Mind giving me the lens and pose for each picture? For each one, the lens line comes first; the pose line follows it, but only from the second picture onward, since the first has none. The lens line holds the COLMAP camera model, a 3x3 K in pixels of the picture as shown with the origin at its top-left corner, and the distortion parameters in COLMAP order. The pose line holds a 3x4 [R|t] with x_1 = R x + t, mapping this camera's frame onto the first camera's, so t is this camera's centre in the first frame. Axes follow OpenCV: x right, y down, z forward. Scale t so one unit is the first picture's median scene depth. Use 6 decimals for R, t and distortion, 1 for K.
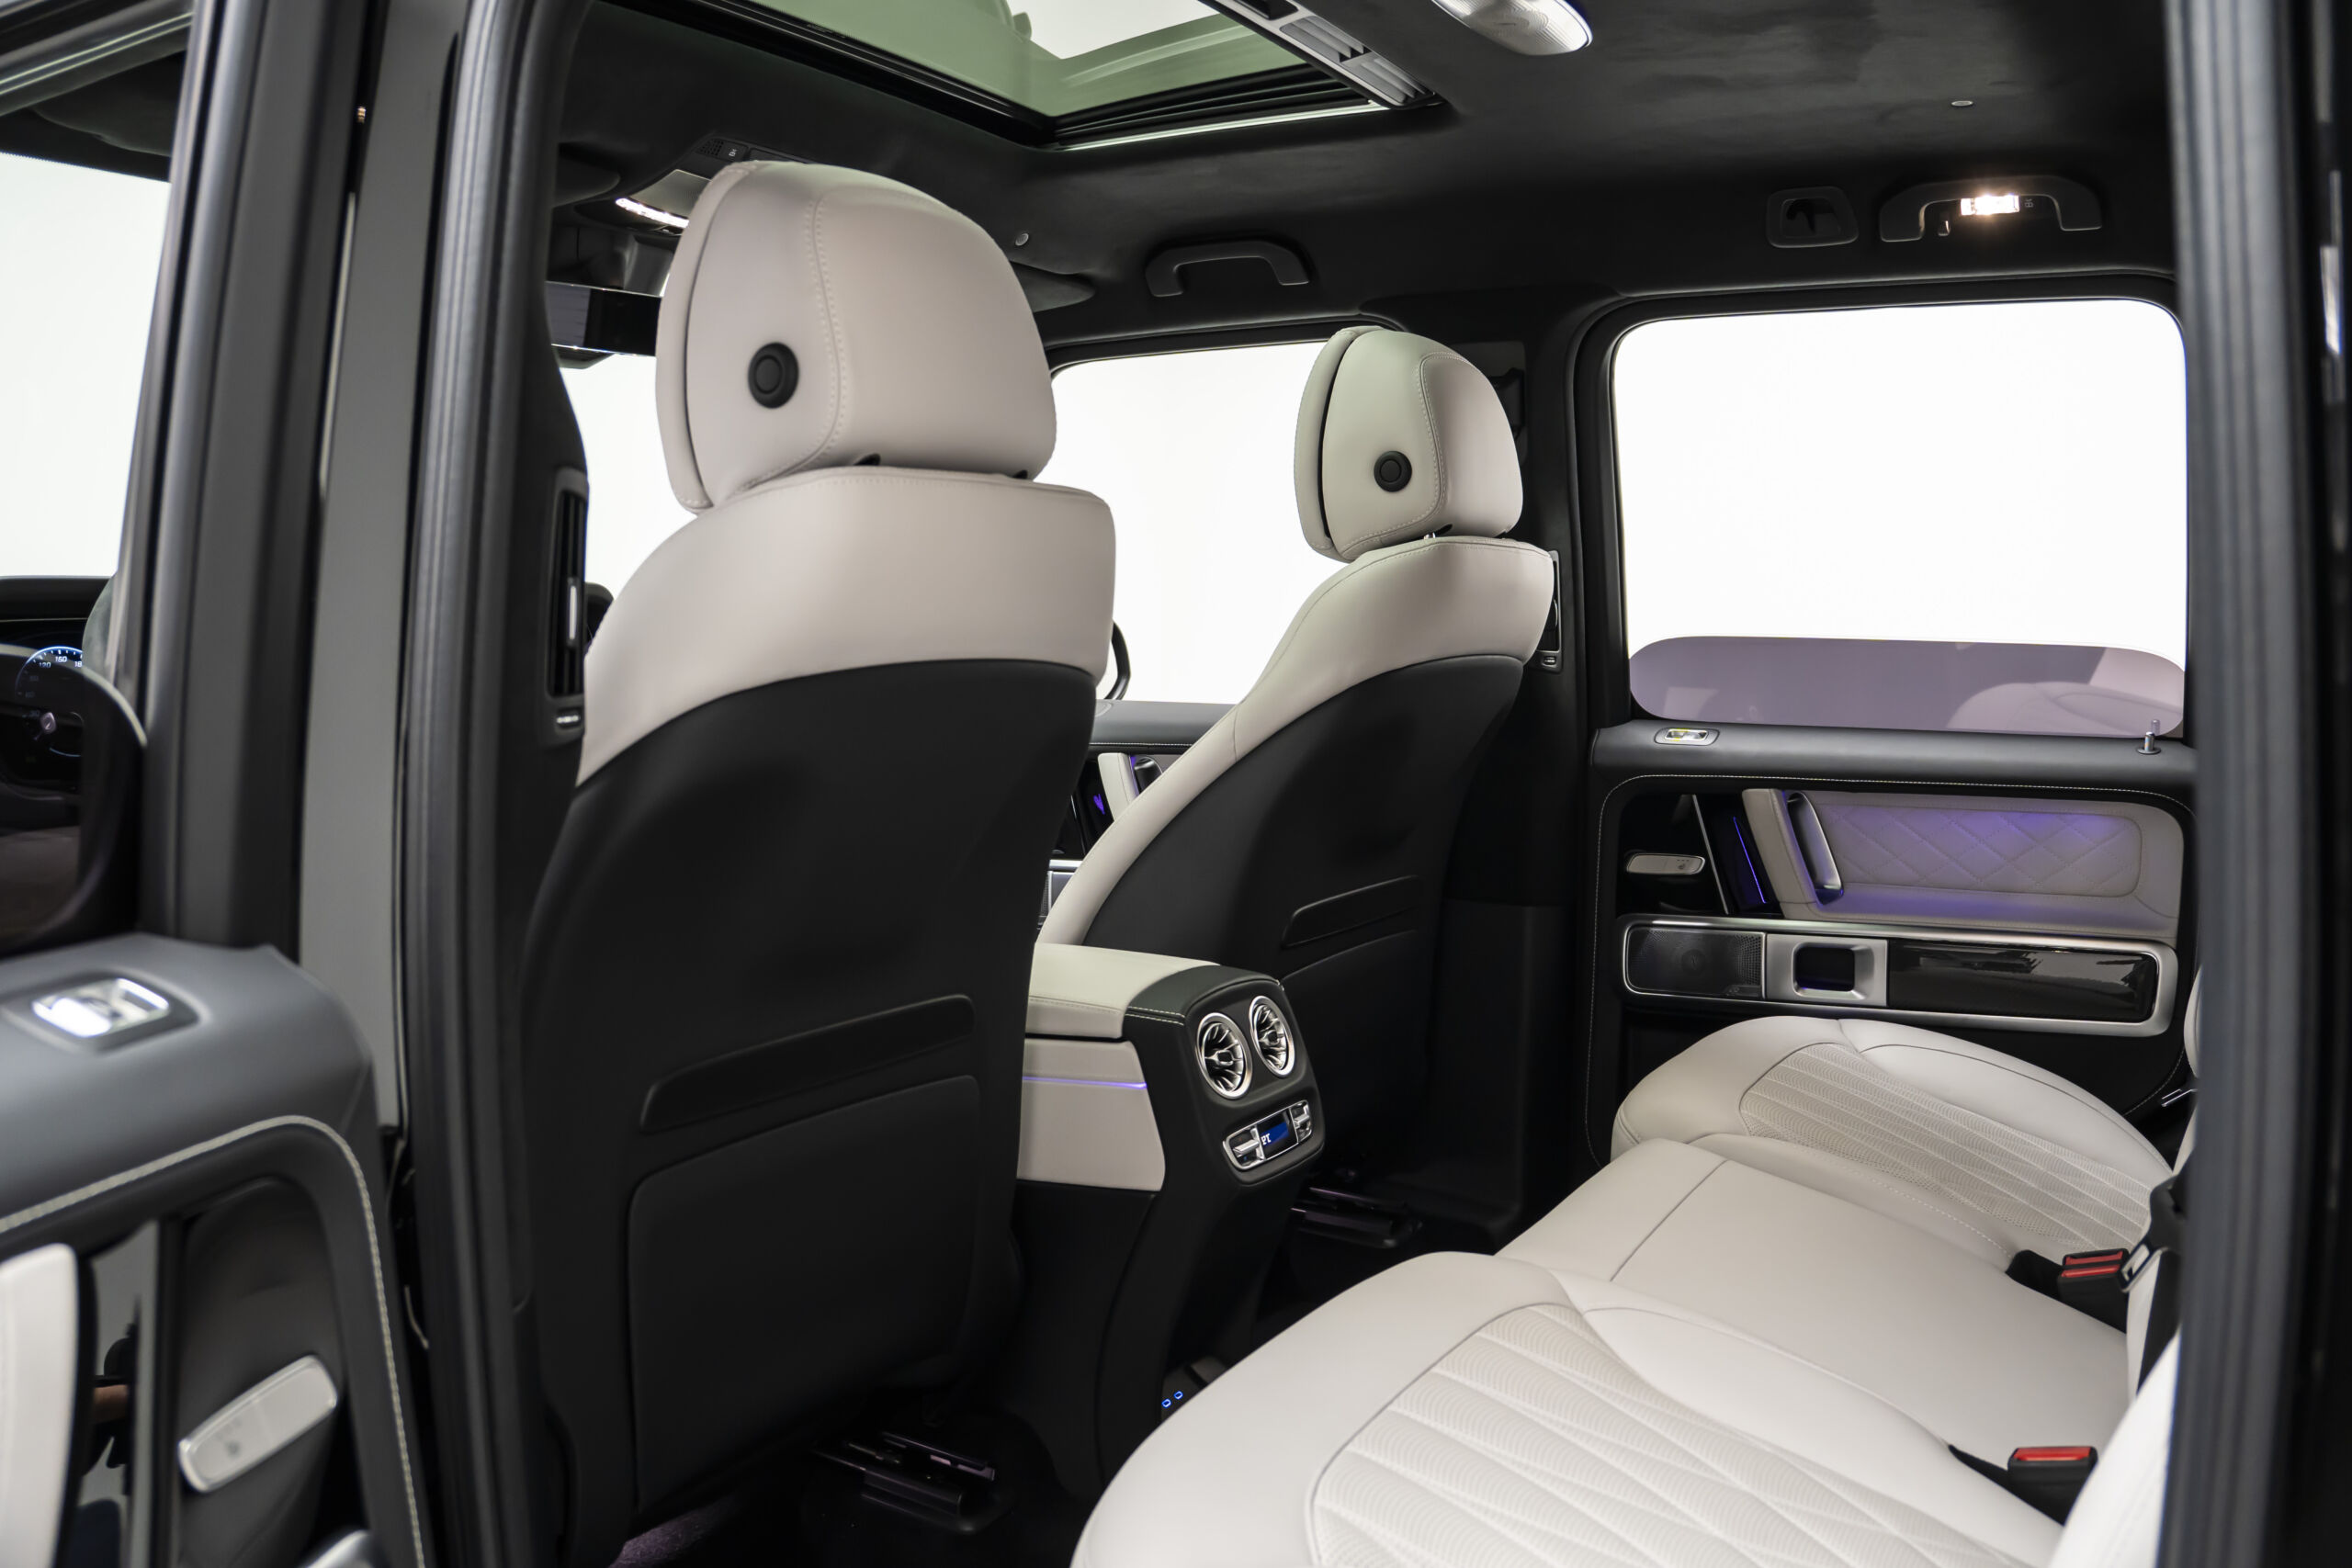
lens RADIAL K [[1964.4, 0, 1176.0], [0, 1964.4, 784.0], [0, 0, 1]] dist [-0.131482, 0.002461]
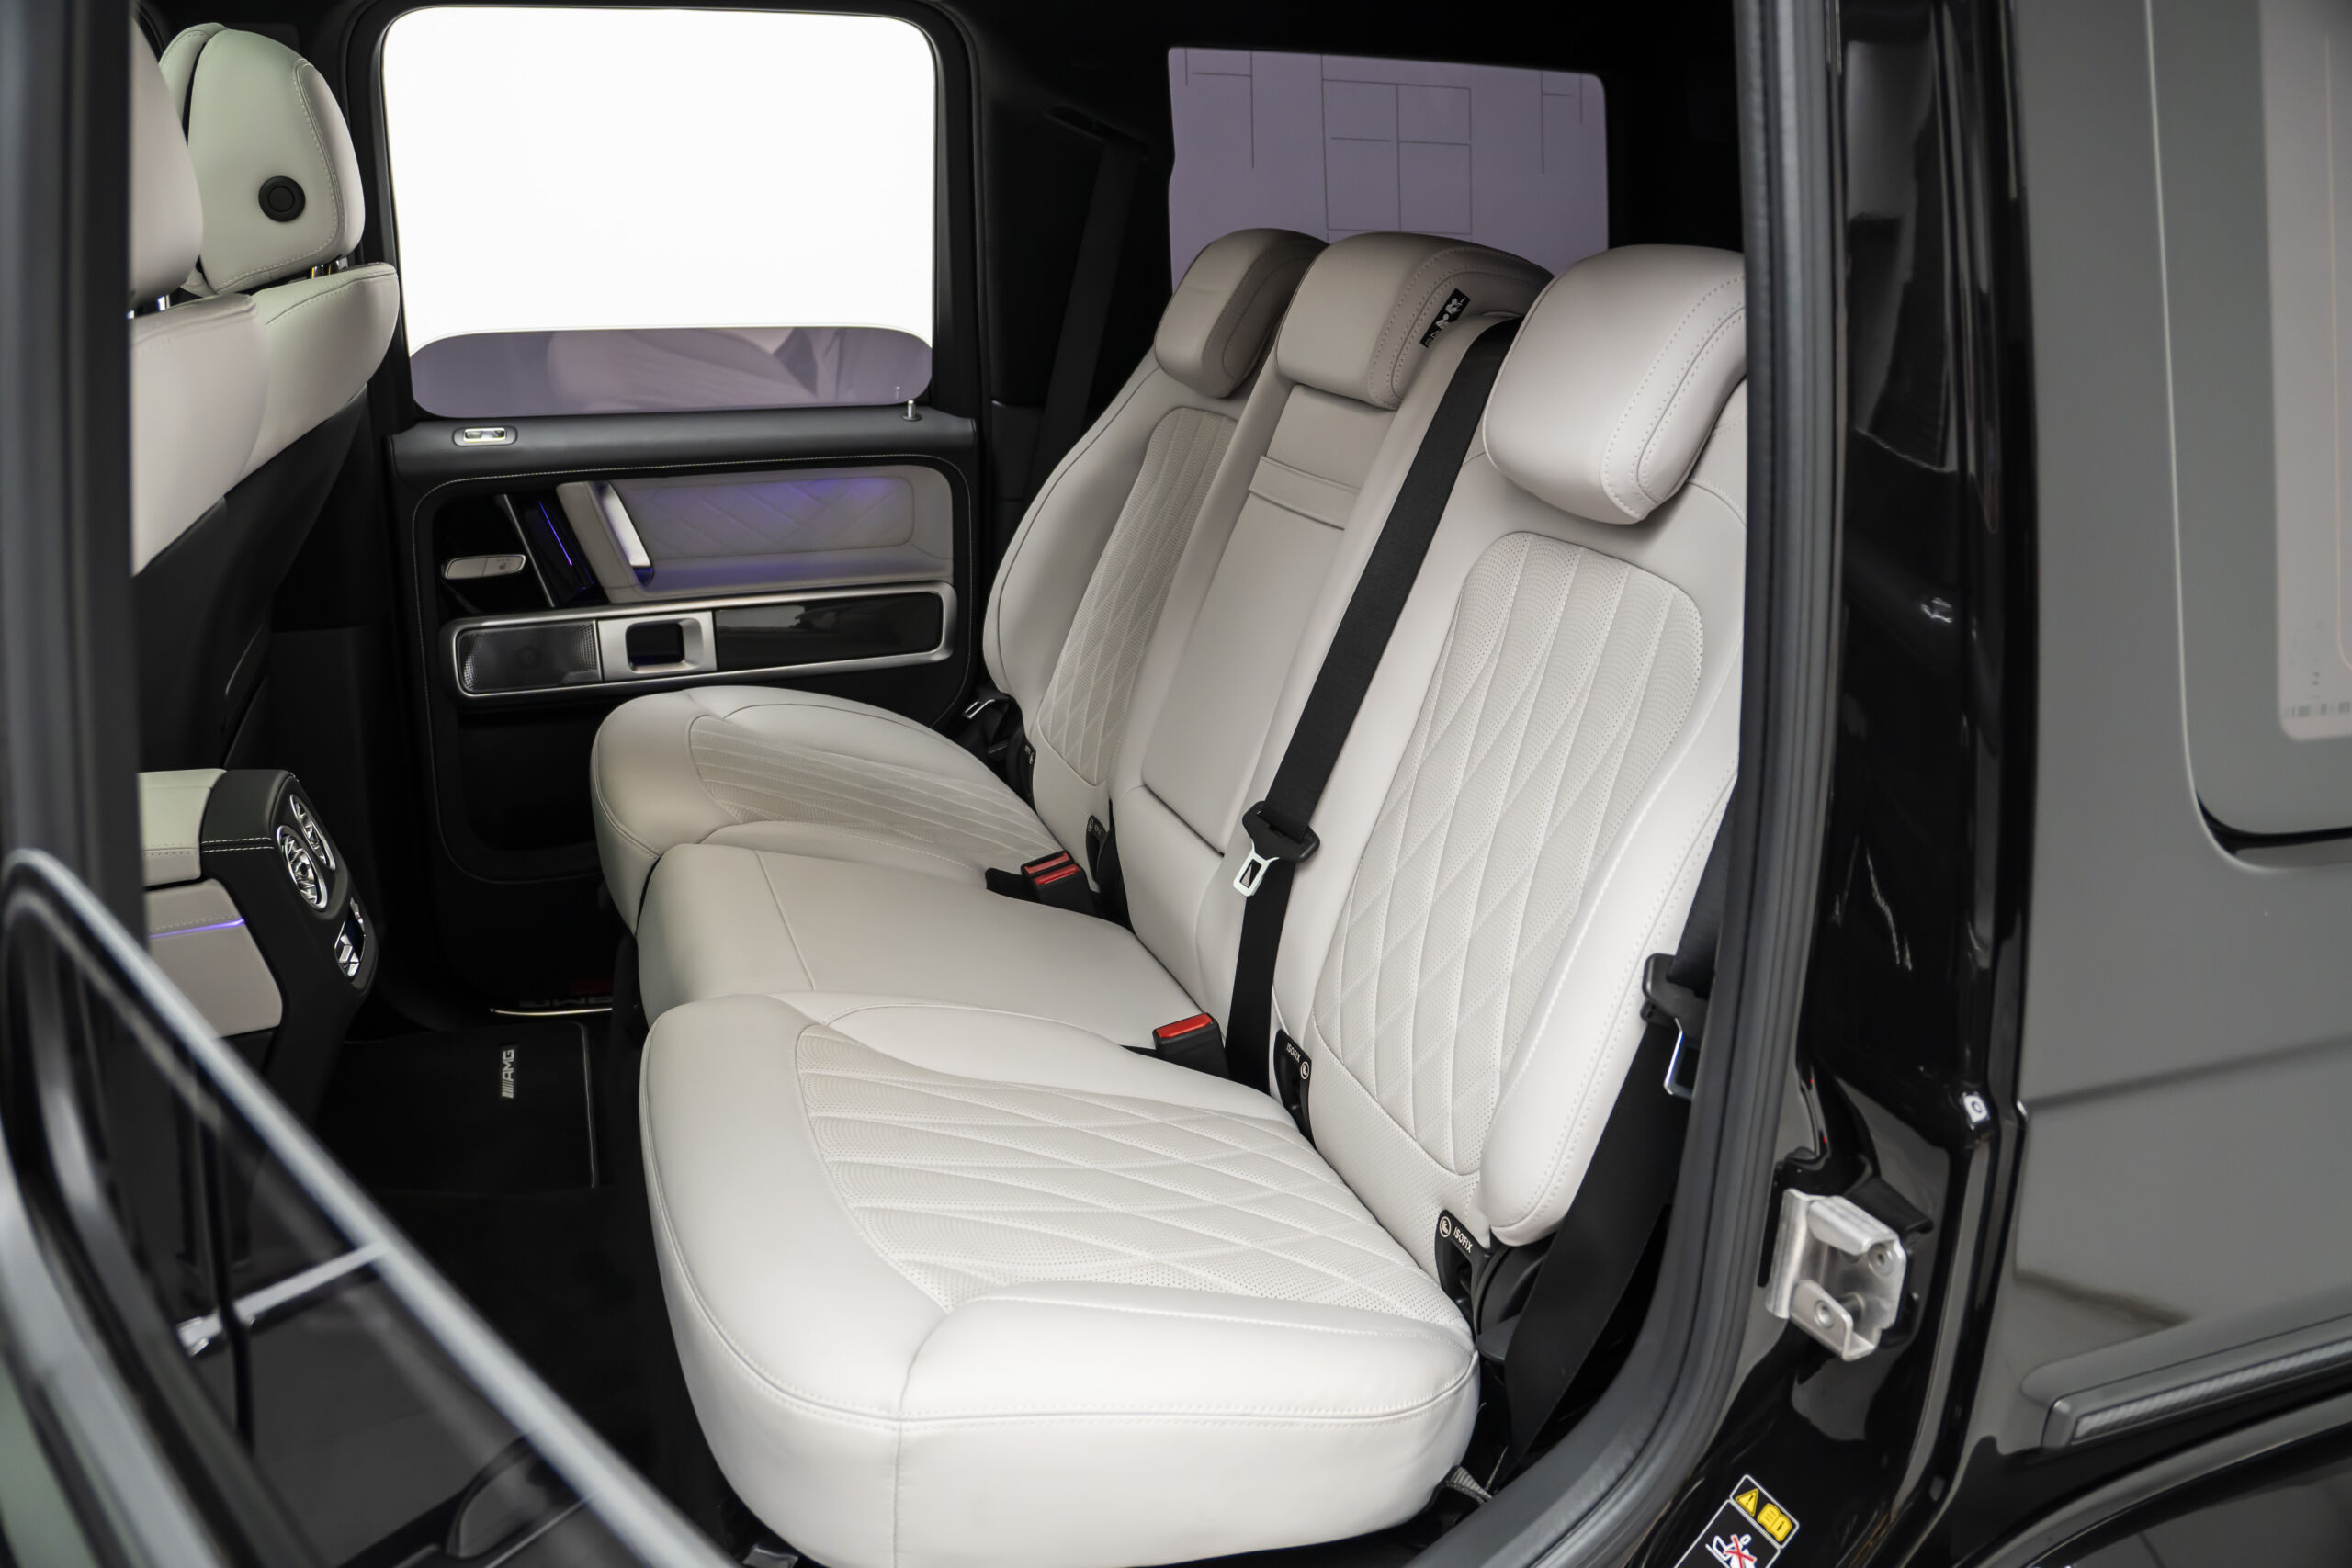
lens RADIAL K [[1964.4, 0, 1176.0], [0, 1964.4, 784.0], [0, 0, 1]] dist [-0.131482, 0.002461]
pose [[0.661201, -0.216576, 0.718267, -0.326813], [0.053422, 0.968585, 0.242876, -0.094230], [-0.748304, -0.122219, 0.652000, 0.091719]]
